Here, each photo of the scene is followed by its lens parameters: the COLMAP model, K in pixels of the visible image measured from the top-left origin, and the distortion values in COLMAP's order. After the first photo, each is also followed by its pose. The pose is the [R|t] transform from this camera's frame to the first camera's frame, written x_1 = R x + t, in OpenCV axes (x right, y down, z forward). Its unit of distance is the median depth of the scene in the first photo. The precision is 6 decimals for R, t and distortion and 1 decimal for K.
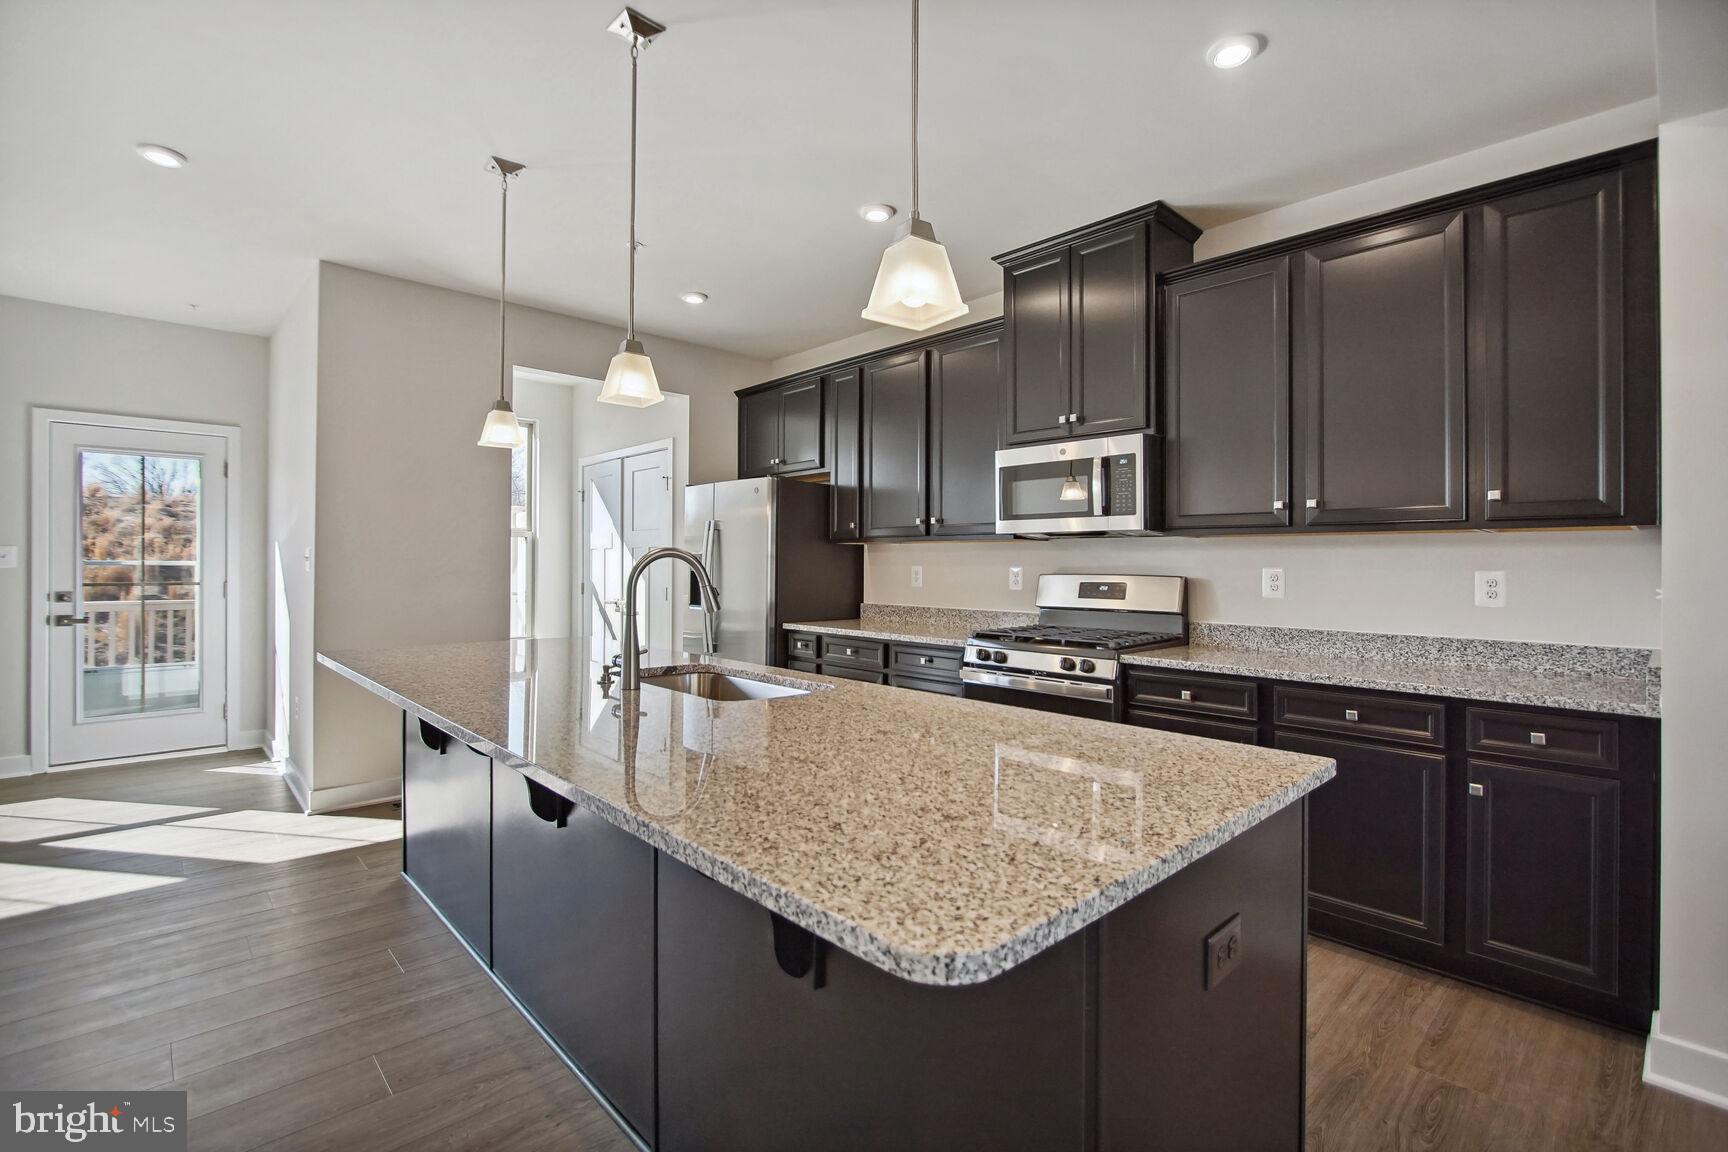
lens RADIAL K [[783.2, 0, 862.5], [0, 783.2, 543.3], [0, 0, 1]] dist [-0.011613, 0.000290]
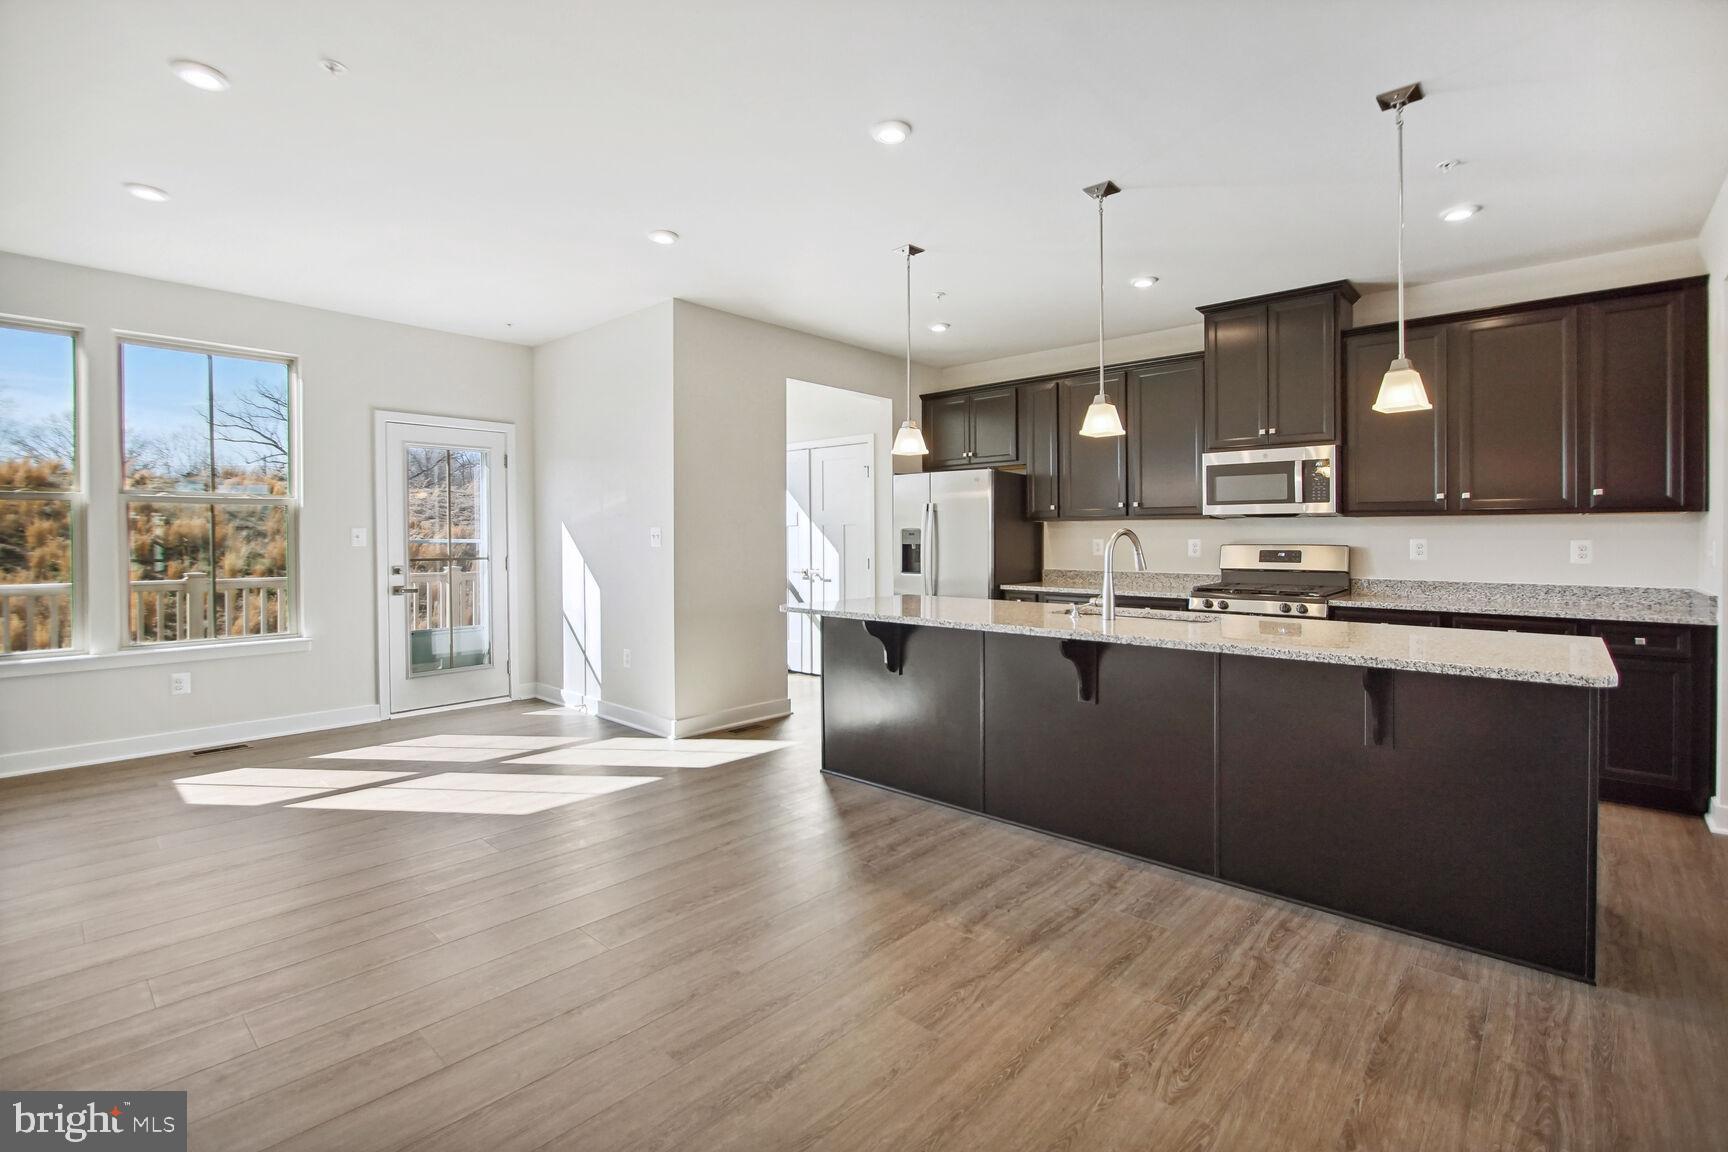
lens RADIAL K [[774.9, 0, 873.3], [0, 774.9, 524.1], [0, 0, 1]] dist [-0.009988, 0.000017]
pose [[0.997195, -0.005642, 0.074633, -0.542726], [0.004854, 0.999931, 0.010734, -0.014522], [-0.074689, -0.010342, 0.997153, -0.310829]]
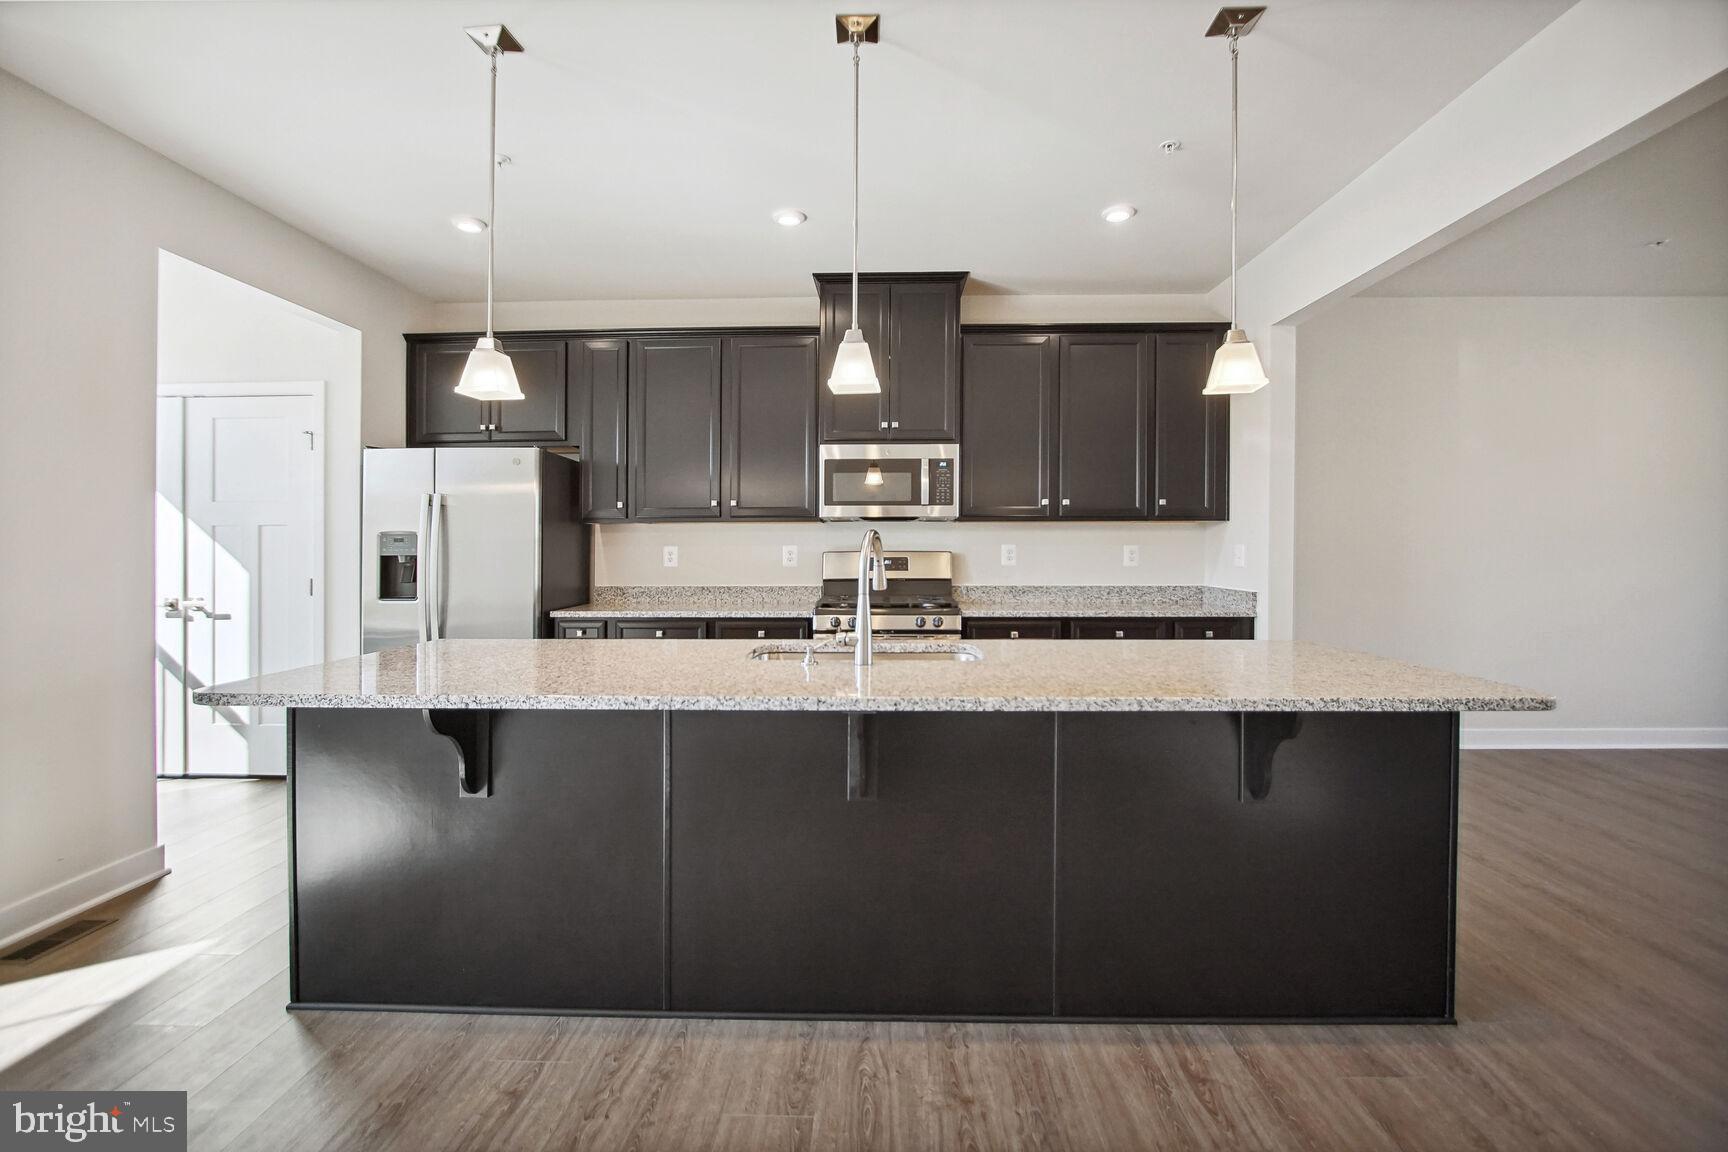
lens RADIAL K [[777.0, 0, 864.8], [0, 777.0, 531.5], [0, 0, 1]] dist [-0.014605, 0.000214]
pose [[0.715500, 0.001911, 0.698610, -0.633620], [-0.010601, 0.999911, 0.008123, -0.001070], [-0.698532, -0.013218, 0.715457, 0.155030]]
